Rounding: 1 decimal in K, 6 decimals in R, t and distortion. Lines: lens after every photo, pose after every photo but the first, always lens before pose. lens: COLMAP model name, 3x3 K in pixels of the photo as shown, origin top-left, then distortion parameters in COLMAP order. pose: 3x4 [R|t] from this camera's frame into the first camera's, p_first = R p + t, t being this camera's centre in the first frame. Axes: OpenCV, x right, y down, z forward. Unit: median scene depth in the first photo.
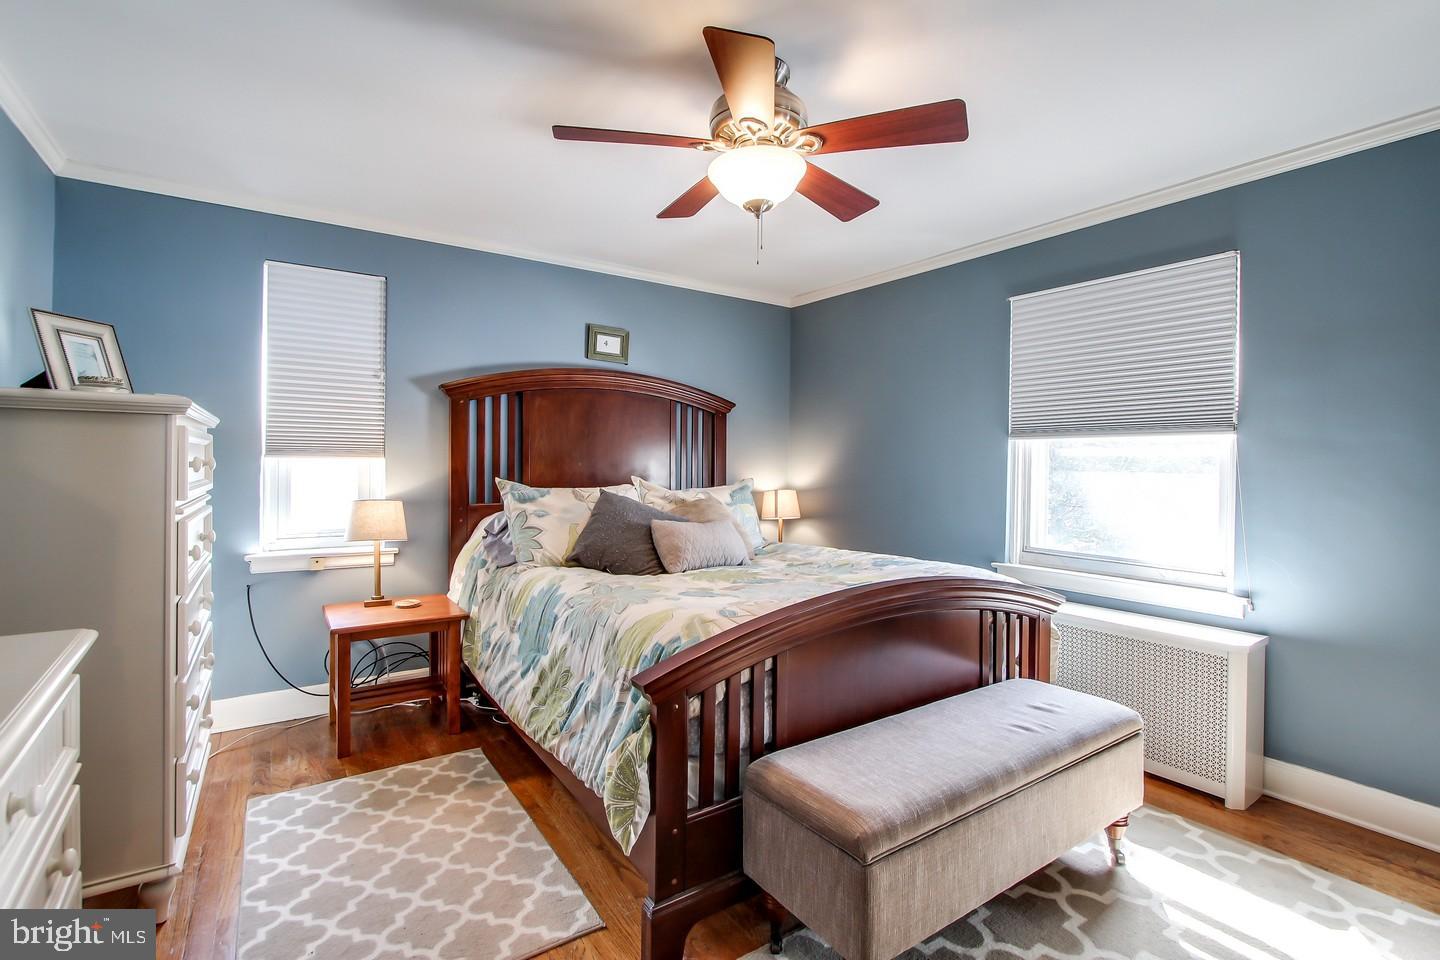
lens RADIAL K [[665.0, 0, 732.9], [0, 665.0, 465.5], [0, 0, 1]] dist [-0.003152, 0.000239]
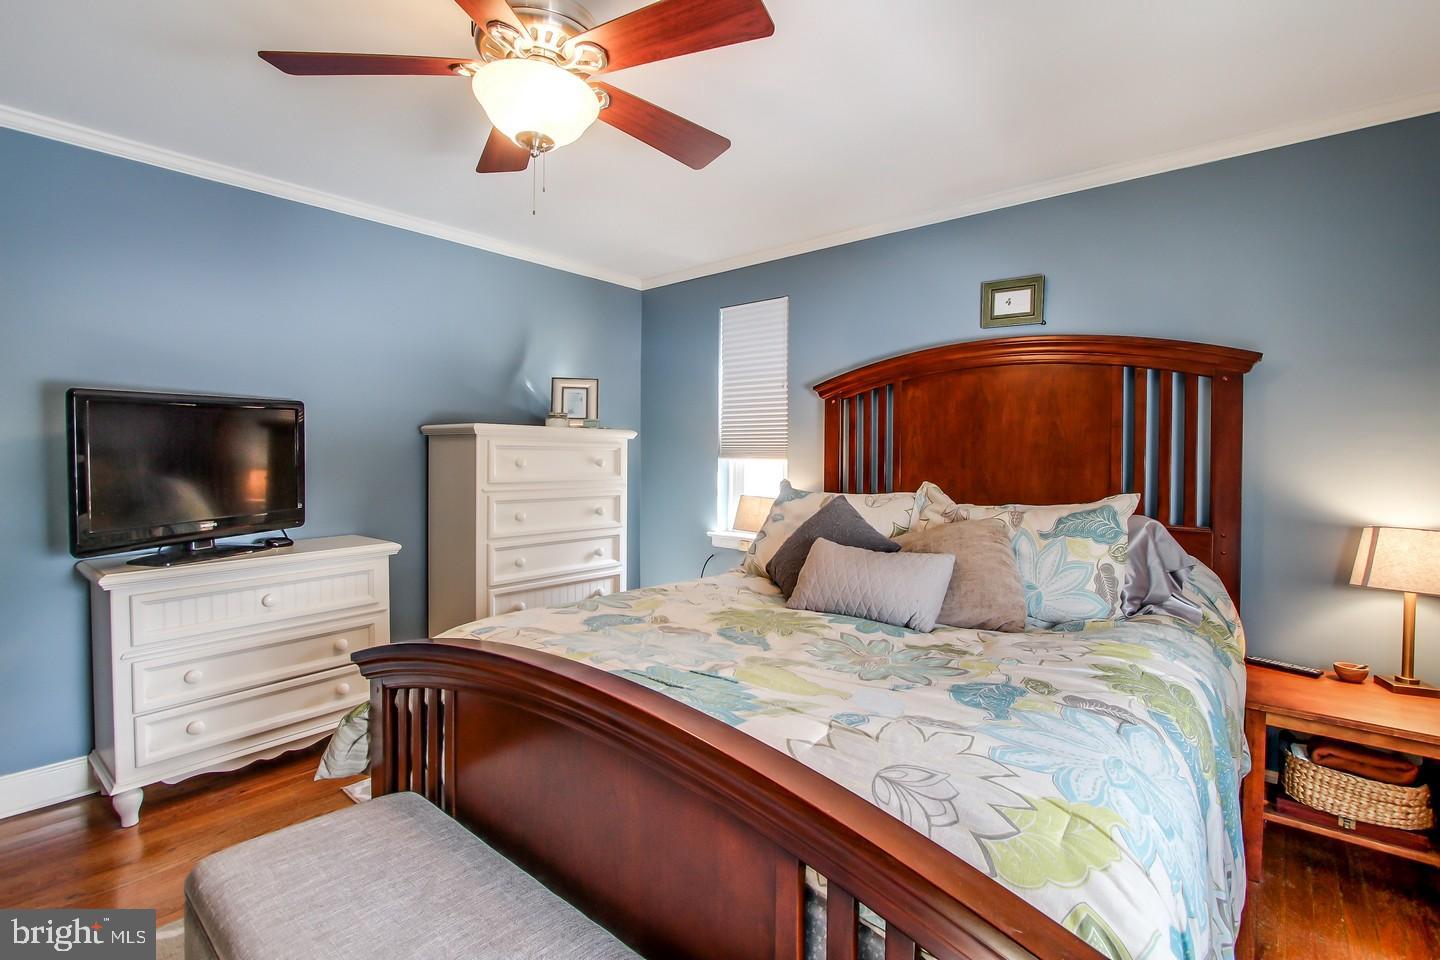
lens RADIAL K [[665.0, 0, 732.9], [0, 665.0, 465.5], [0, 0, 1]] dist [-0.003152, 0.000239]
pose [[0.284738, 0.006324, -0.958584, 0.493286], [-0.004359, 0.999976, 0.005303, -0.005728], [0.958595, 0.002669, 0.284759, 0.570036]]
